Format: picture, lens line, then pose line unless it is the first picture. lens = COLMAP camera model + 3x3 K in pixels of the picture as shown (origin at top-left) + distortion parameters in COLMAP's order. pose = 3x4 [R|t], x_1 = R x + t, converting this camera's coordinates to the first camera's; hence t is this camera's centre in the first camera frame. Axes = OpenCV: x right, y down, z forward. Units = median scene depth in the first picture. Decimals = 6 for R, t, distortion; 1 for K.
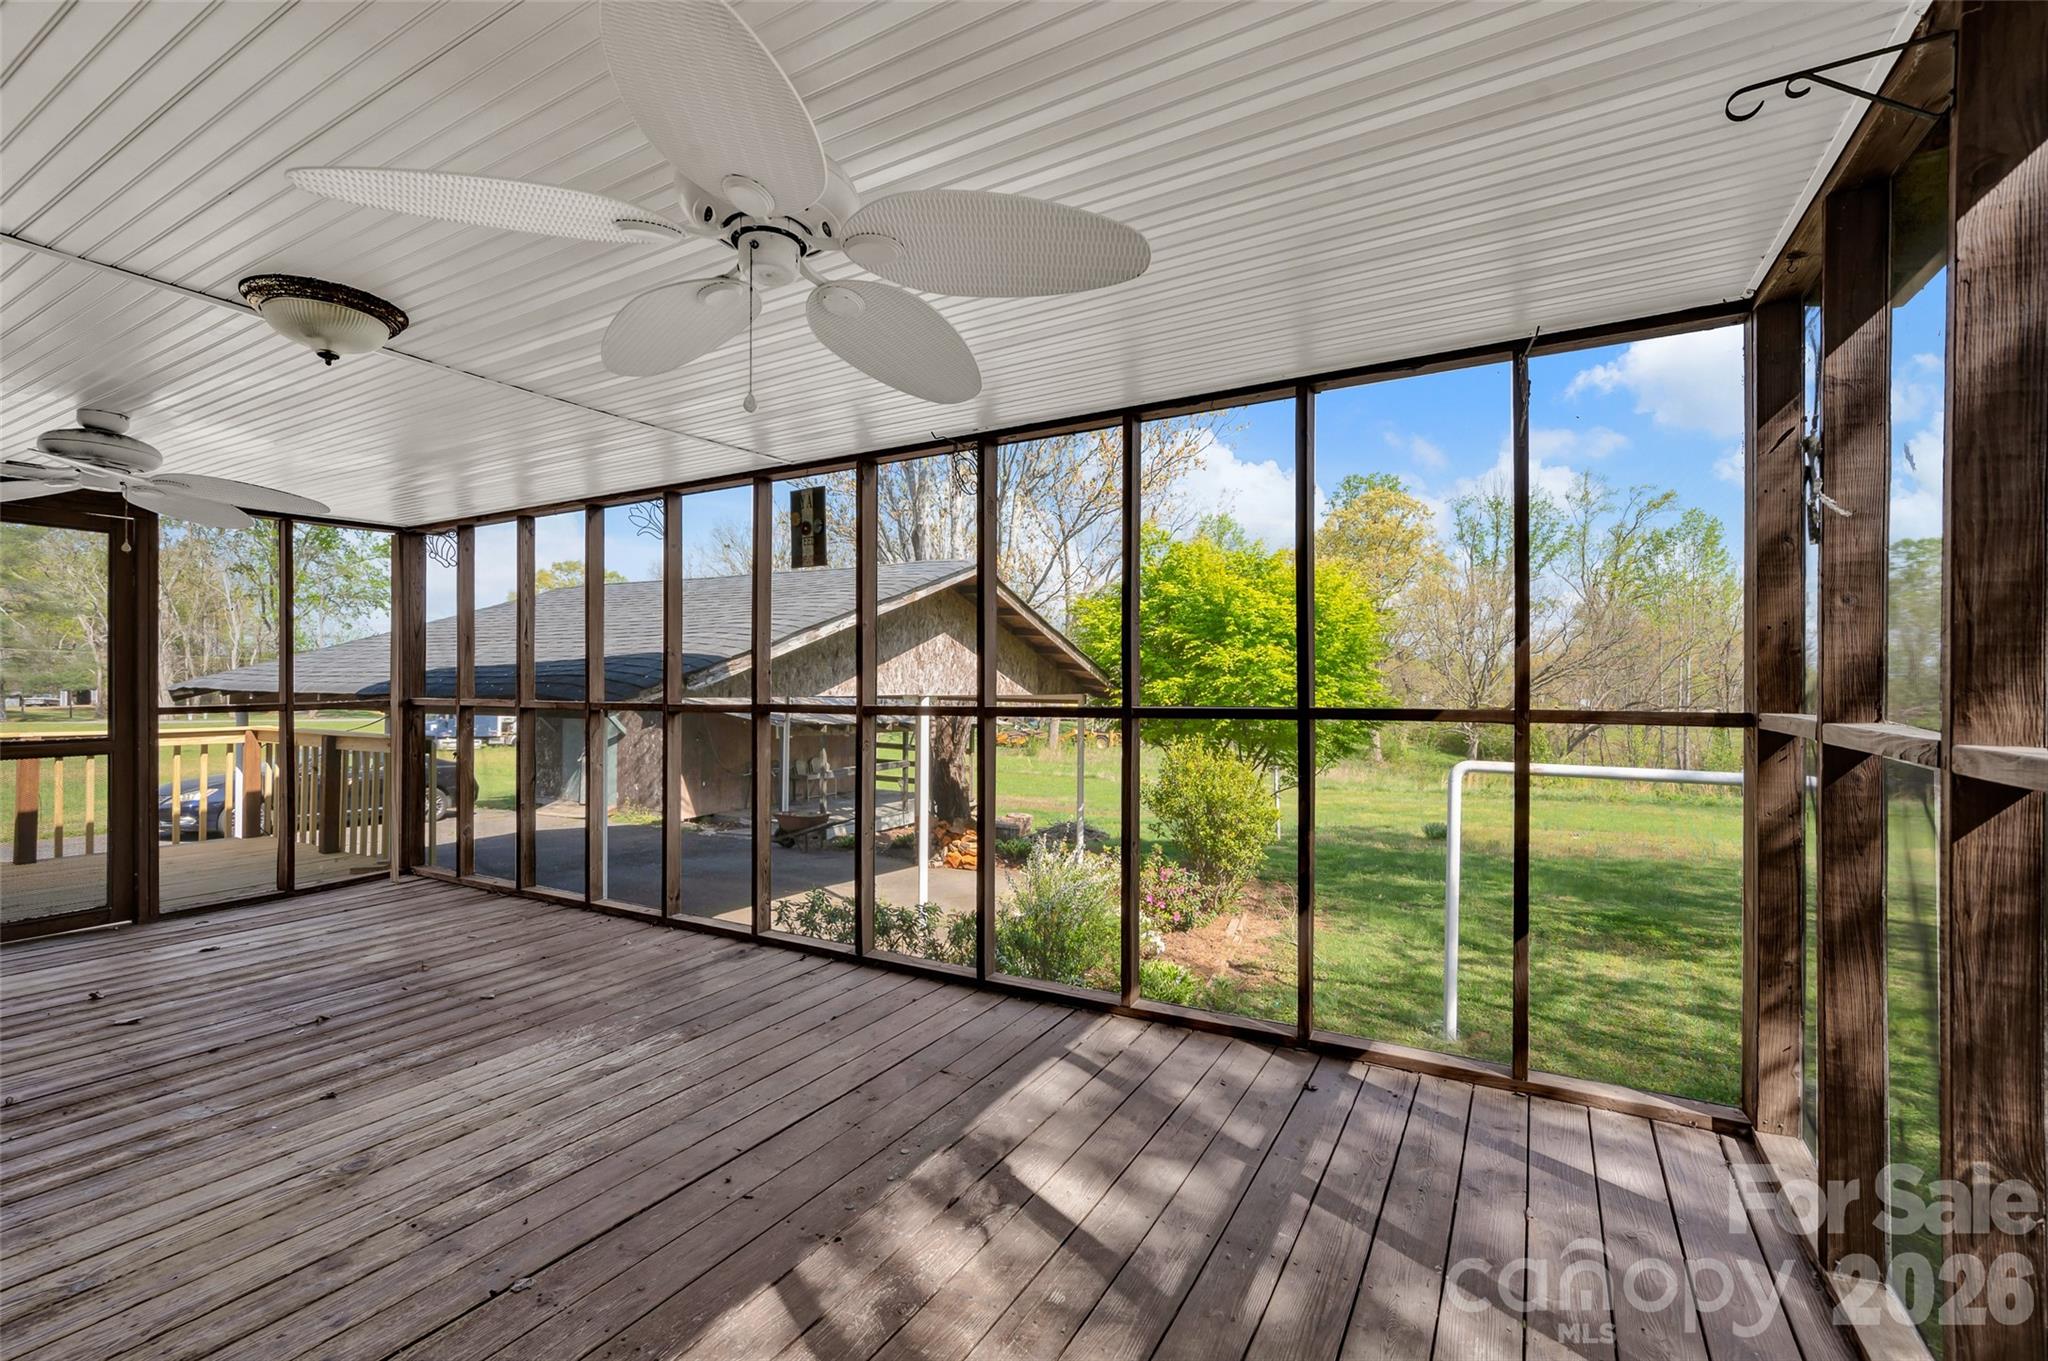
lens RADIAL K [[896.6, 0, 1013.2], [0, 896.6, 674.7], [0, 0, 1]] dist [0.002855, -0.000346]
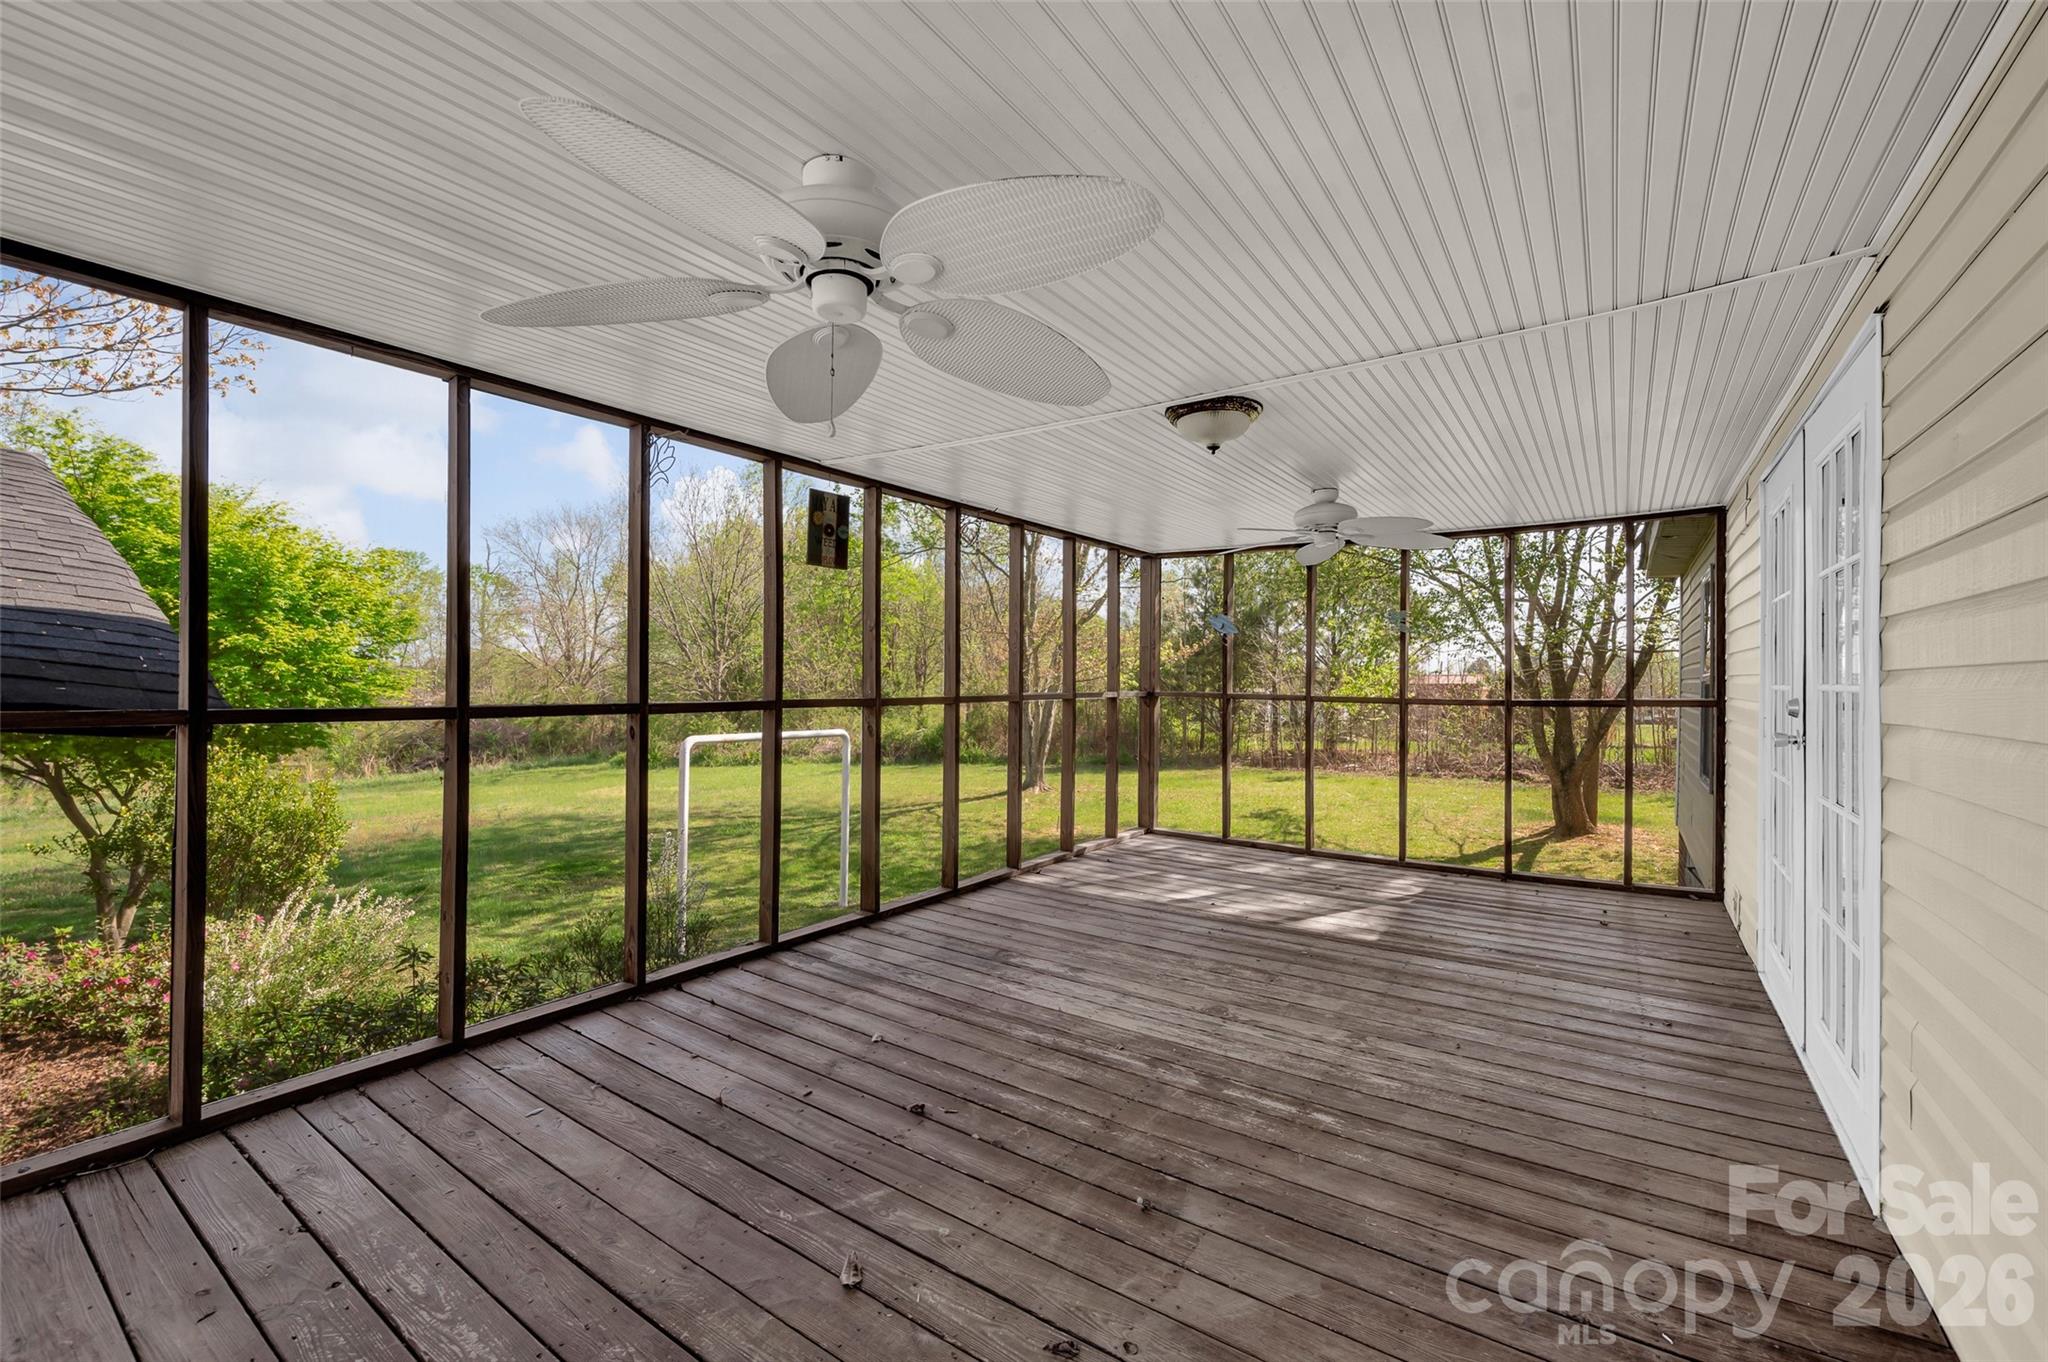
lens RADIAL K [[868.7, 0, 1009.4], [0, 868.7, 677.1], [0, 0, 1]] dist [0.001153, 0.000135]
pose [[0.095158, 0.008574, 0.995425, -1.231883], [-0.011578, 0.999905, -0.007506, 0.013769], [-0.995395, -0.010811, 0.095248, 0.698345]]
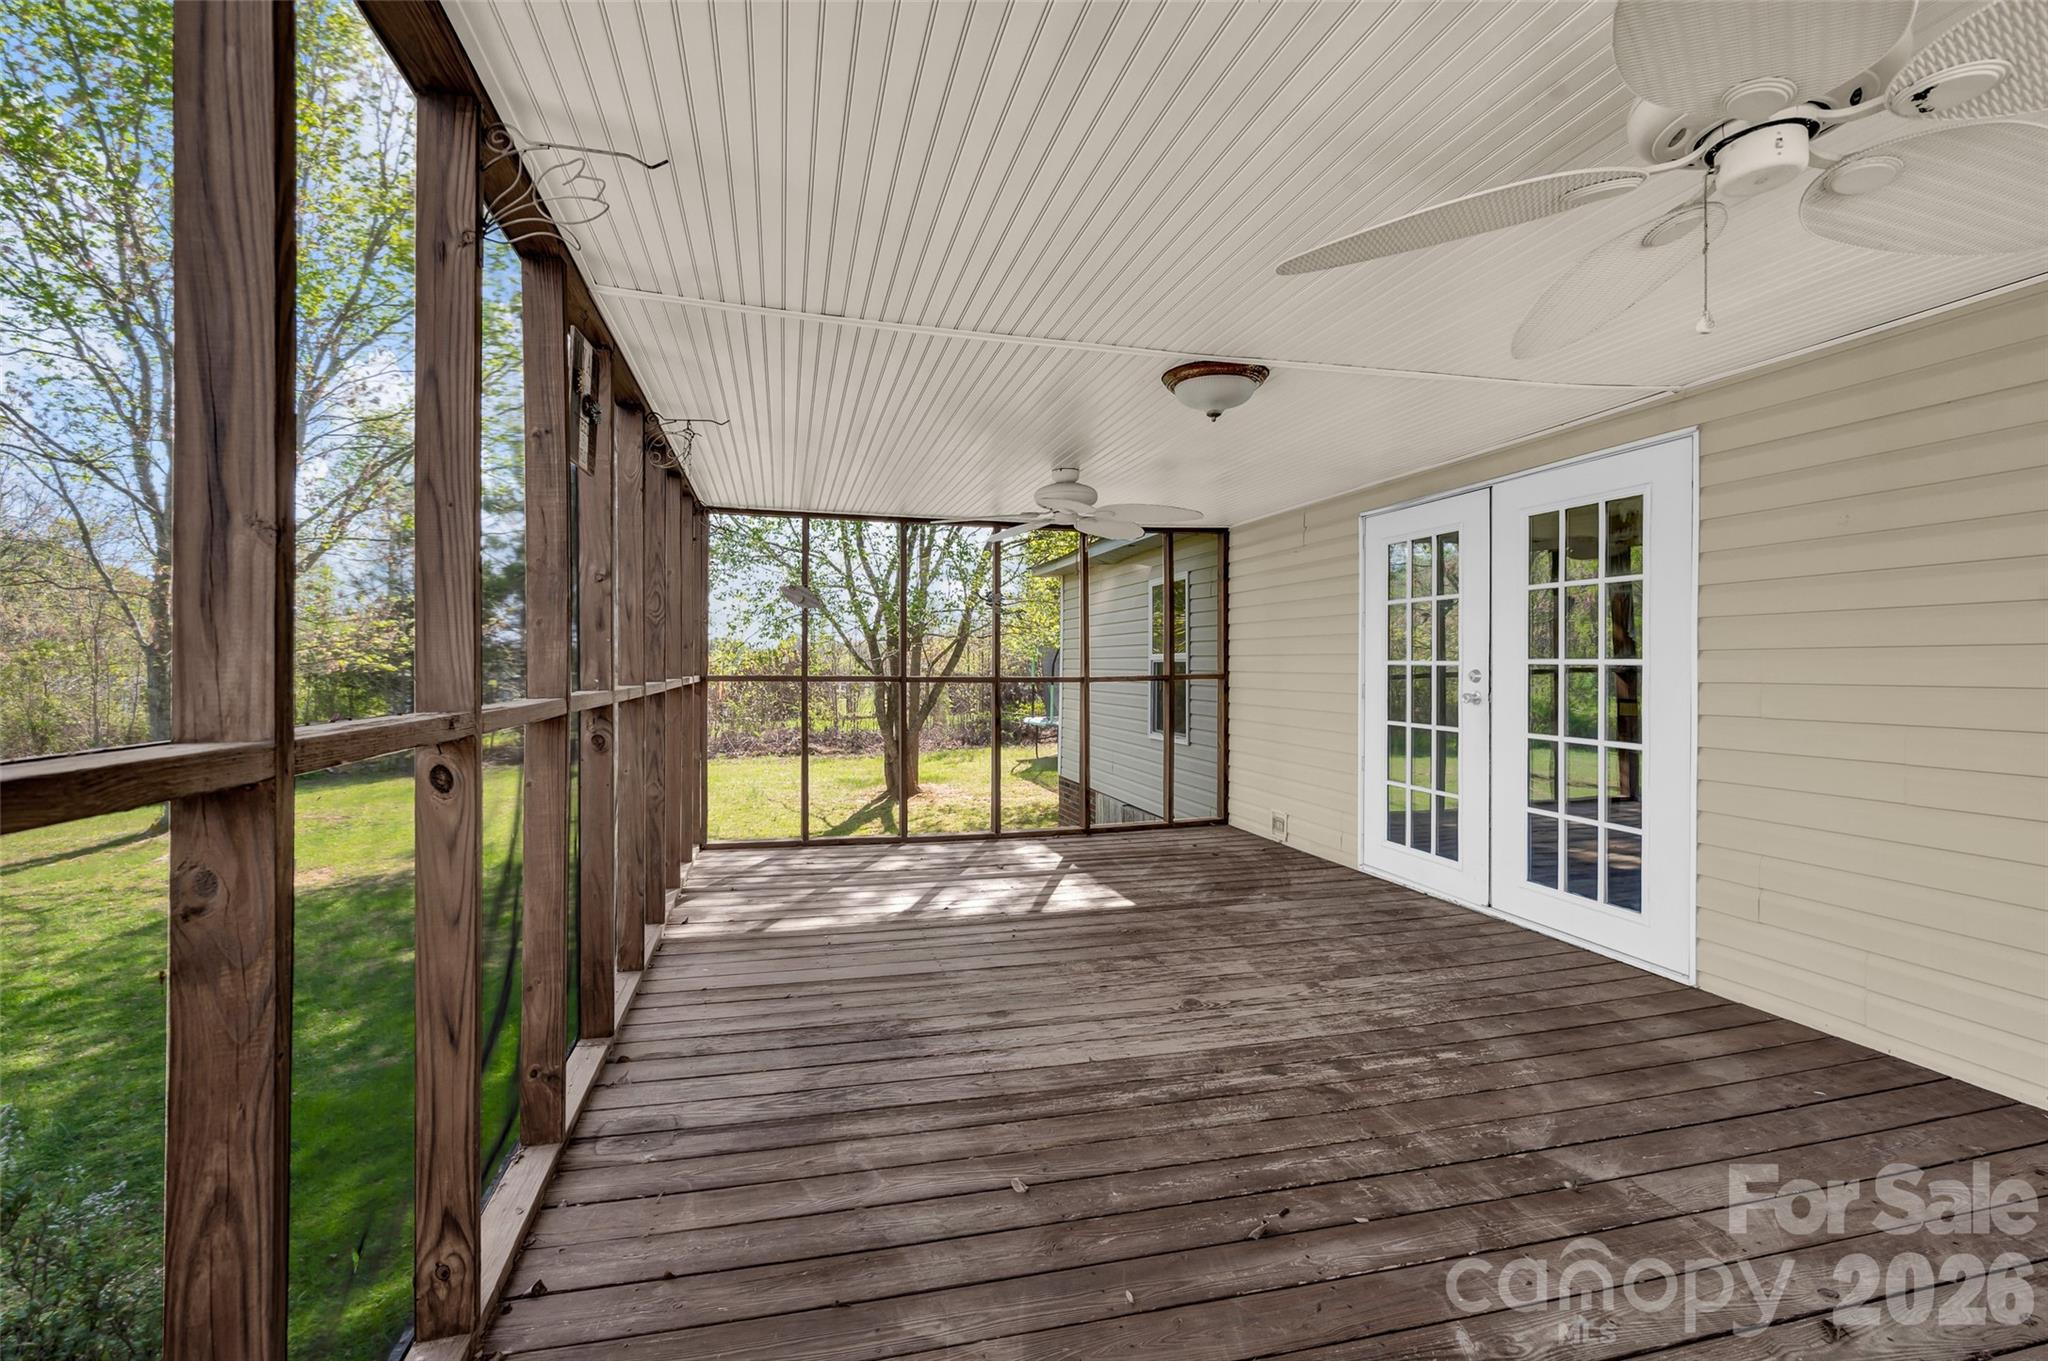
lens RADIAL K [[896.6, 0, 1013.3], [0, 896.6, 673.1], [0, 0, 1]] dist [0.002855, -0.000346]
pose [[-0.696226, -0.000920, 0.717822, -0.879122], [0.002295, 0.999991, 0.003508, 0.017142], [-0.717819, 0.004090, -0.696218, 1.234877]]
